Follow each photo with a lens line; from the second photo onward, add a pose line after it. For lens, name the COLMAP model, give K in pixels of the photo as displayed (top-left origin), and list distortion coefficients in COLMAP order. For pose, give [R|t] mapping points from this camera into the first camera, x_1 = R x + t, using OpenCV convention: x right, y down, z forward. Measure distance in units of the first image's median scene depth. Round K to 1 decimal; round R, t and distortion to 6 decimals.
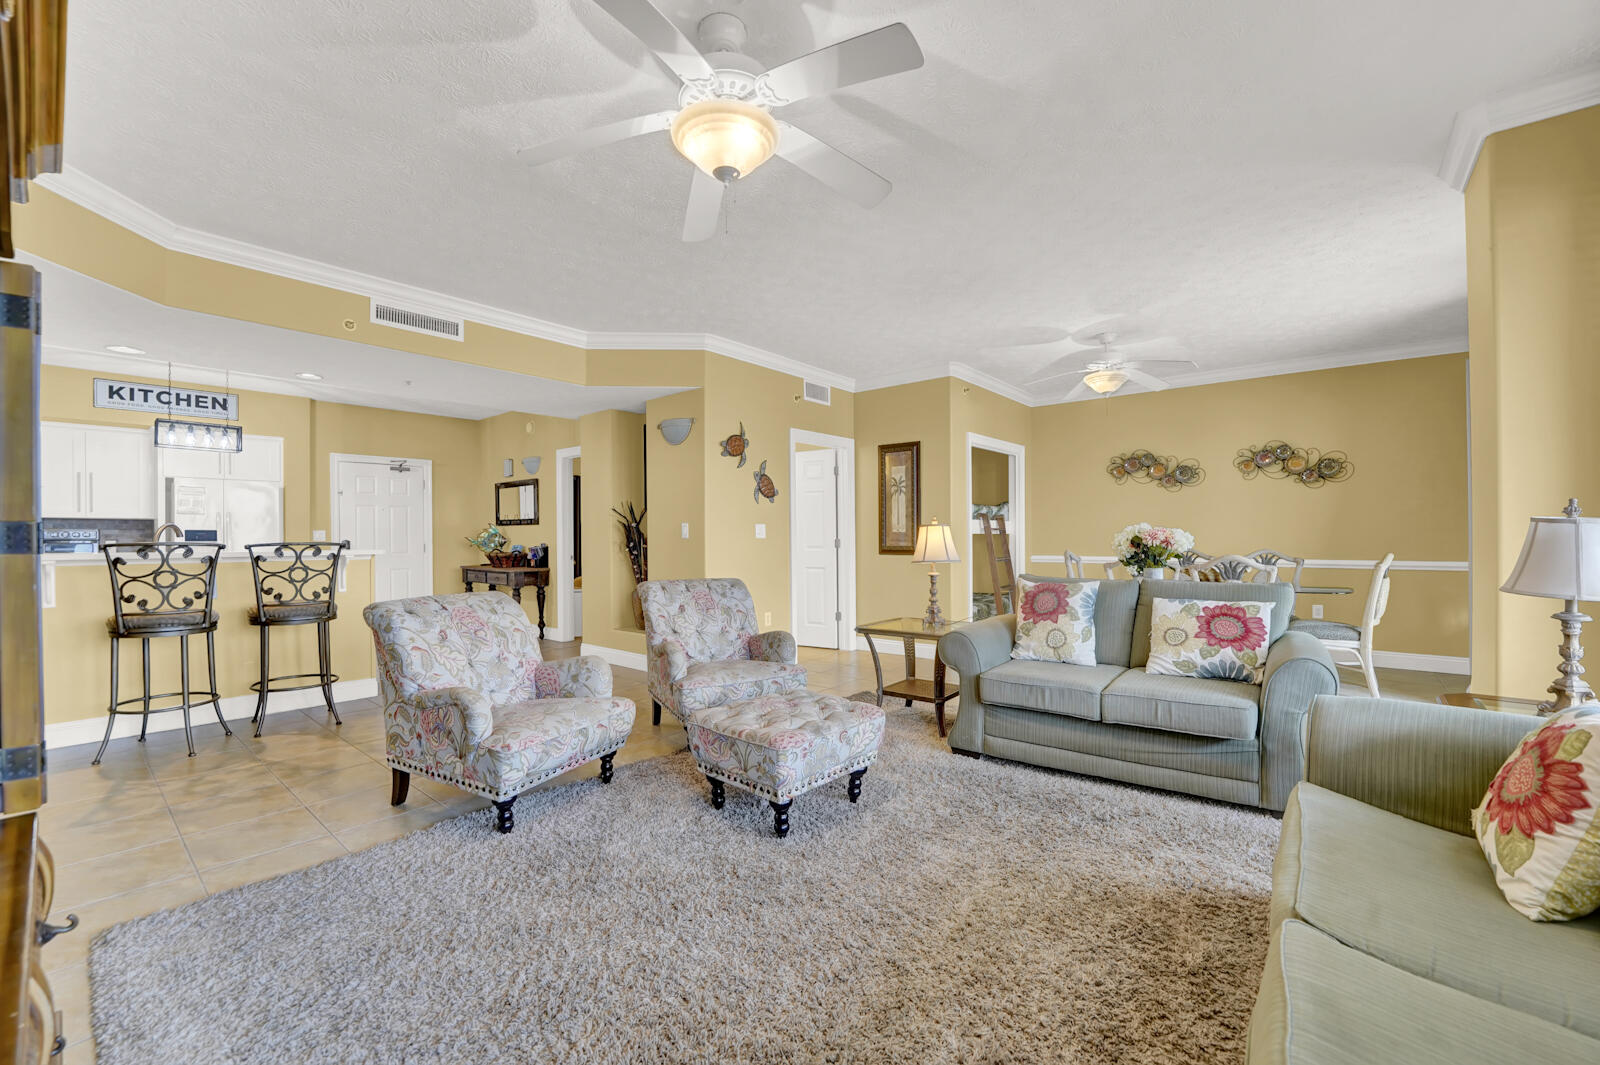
lens RADIAL K [[655.1, 0, 787.1], [0, 655.1, 538.3], [0, 0, 1]] dist [-0.028720, 0.003401]
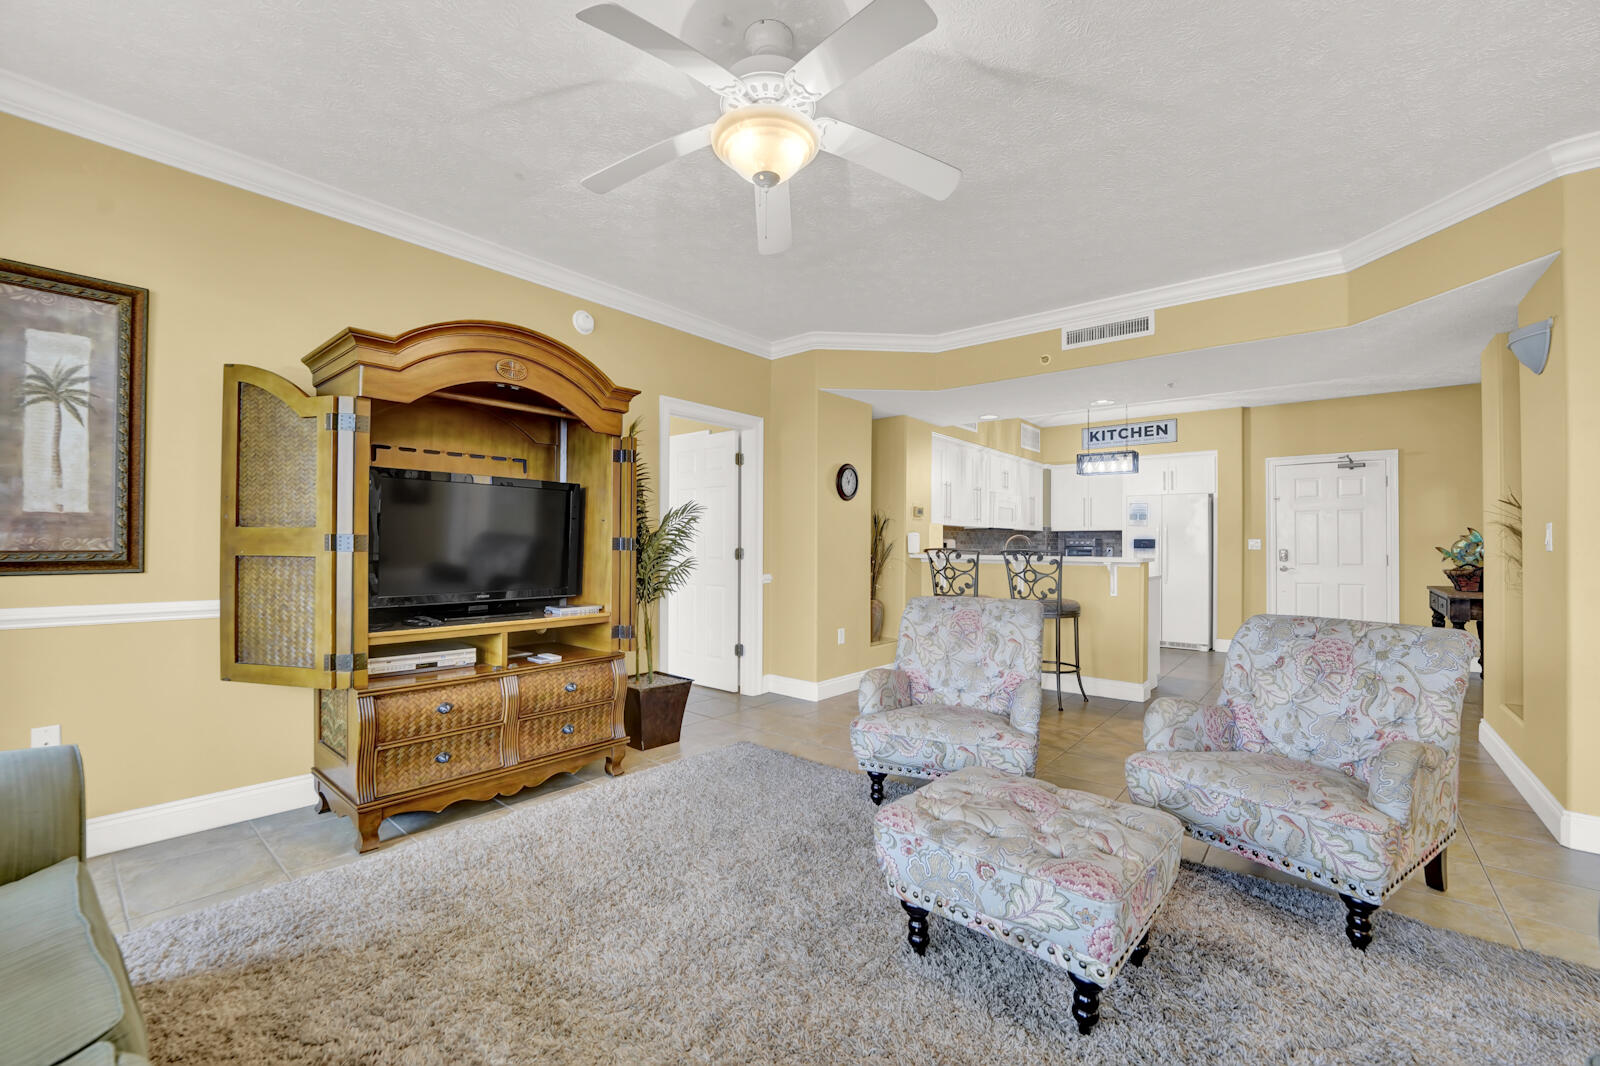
lens RADIAL K [[655.1, 0, 787.1], [0, 655.1, 538.8], [0, 0, 1]] dist [-0.028720, 0.003401]
pose [[0.007726, -0.005117, -0.999957, 0.467486], [-0.007702, 0.999957, -0.005176, -0.004135], [0.999940, 0.007741, 0.007686, 0.536836]]
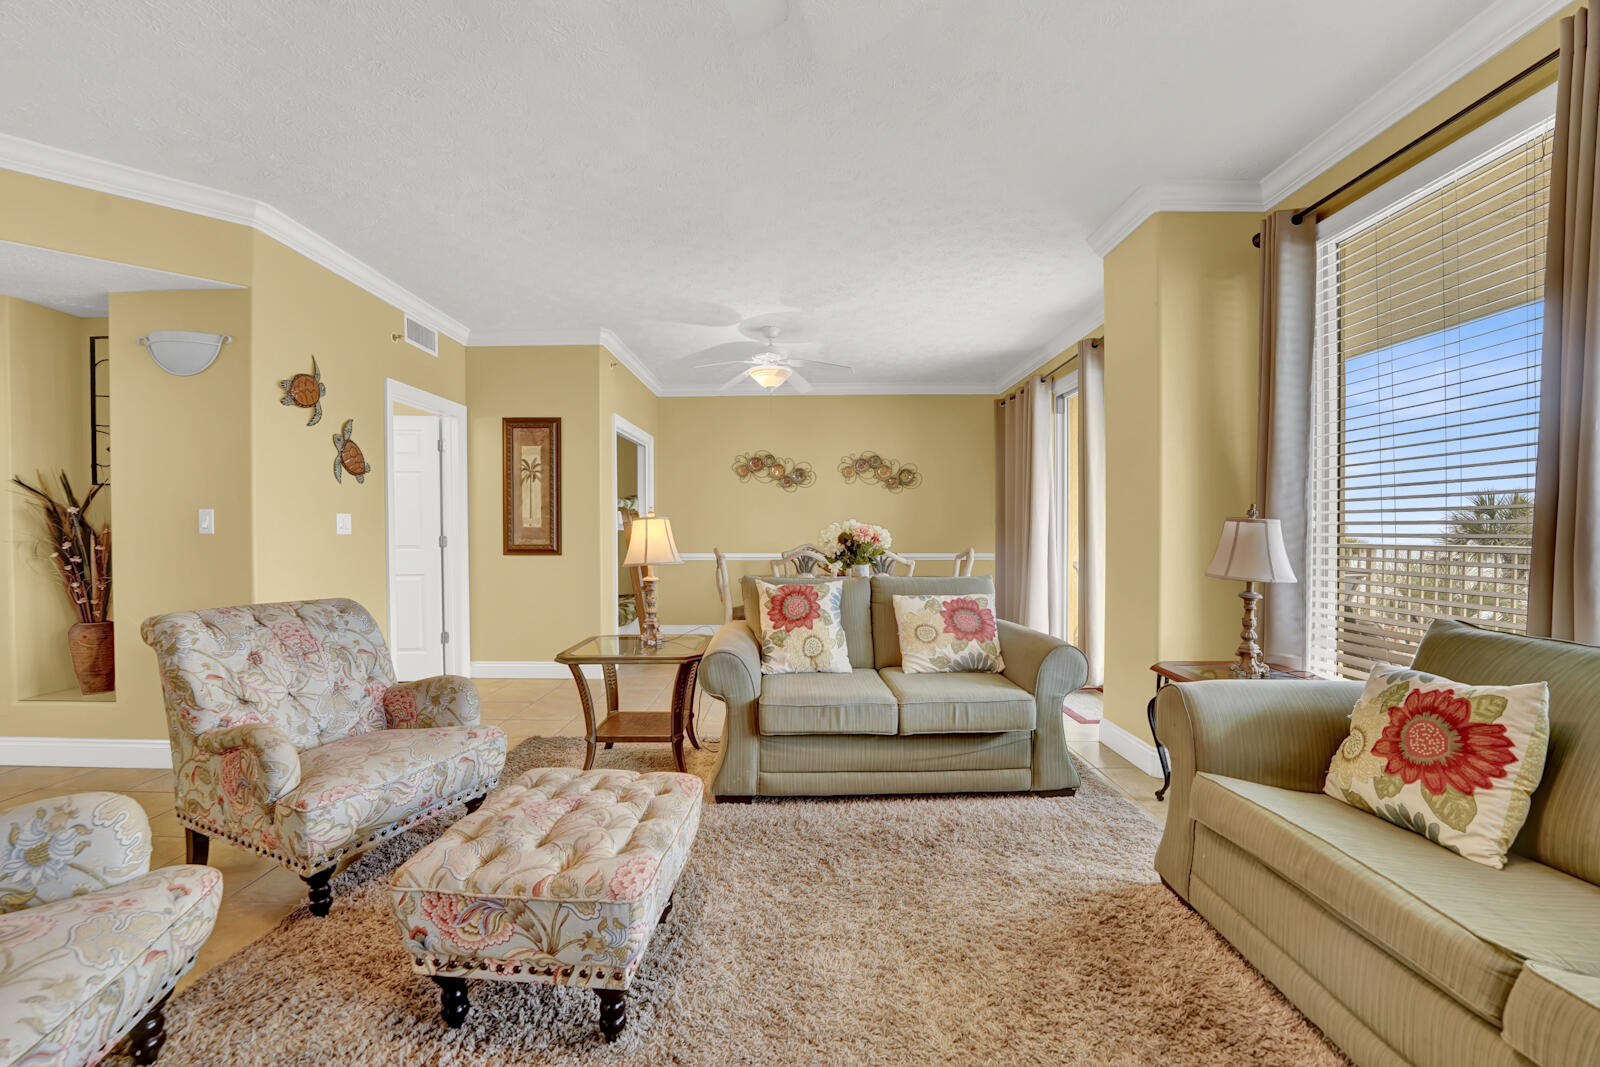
lens RADIAL K [[655.1, 0, 787.1], [0, 655.1, 539.3], [0, 0, 1]] dist [-0.028720, 0.003401]
pose [[0.770864, -0.002934, 0.636993, -0.164572], [-0.000874, 0.999984, 0.005664, 0.001060], [-0.636999, -0.004923, 0.770849, 0.287859]]
